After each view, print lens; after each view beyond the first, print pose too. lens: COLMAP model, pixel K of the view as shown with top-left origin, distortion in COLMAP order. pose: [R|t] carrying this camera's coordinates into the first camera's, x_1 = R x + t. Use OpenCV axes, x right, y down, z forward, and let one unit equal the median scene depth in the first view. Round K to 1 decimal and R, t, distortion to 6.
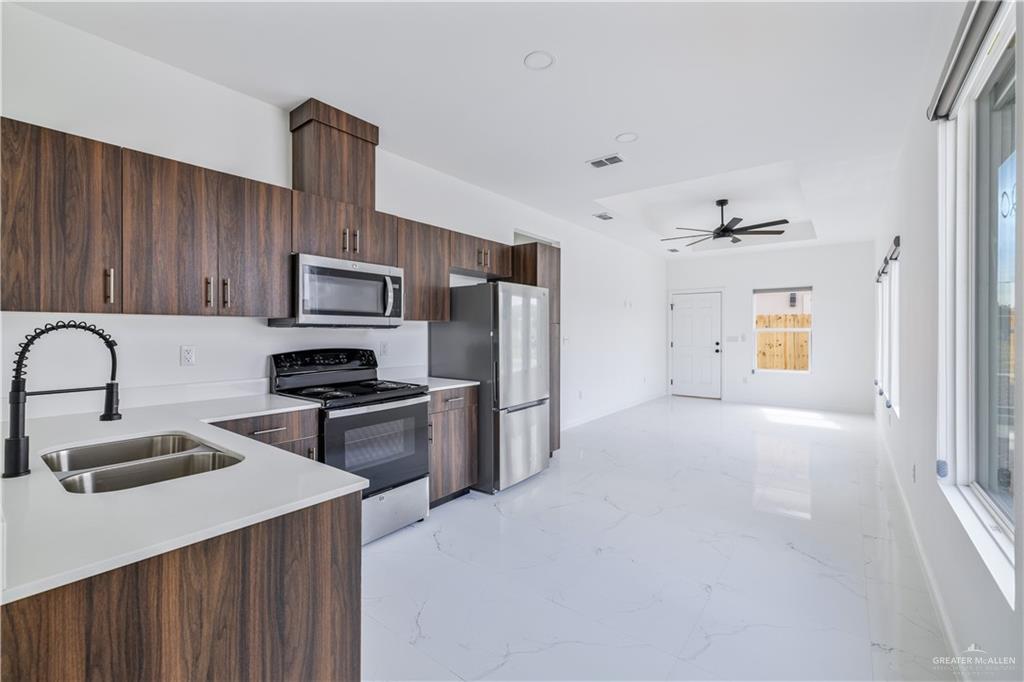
lens RADIAL K [[438.0, 0, 512.1], [0, 438.0, 333.8], [0, 0, 1]] dist [-0.000294, 0.000011]
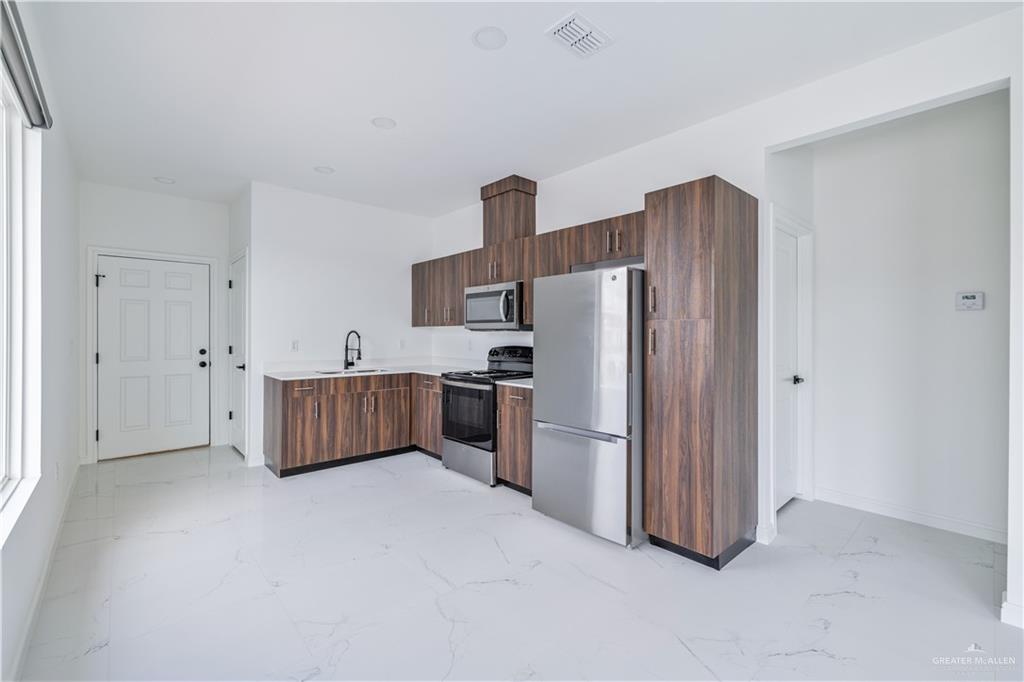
lens RADIAL K [[438.0, 0, 512.1], [0, 438.0, 333.8], [0, 0, 1]] dist [-0.000294, 0.000011]
pose [[-0.180399, -0.001609, -0.983592, 1.017598], [-0.008370, 0.999965, -0.000101, -0.004672], [0.983558, 0.008215, -0.180406, 1.306075]]
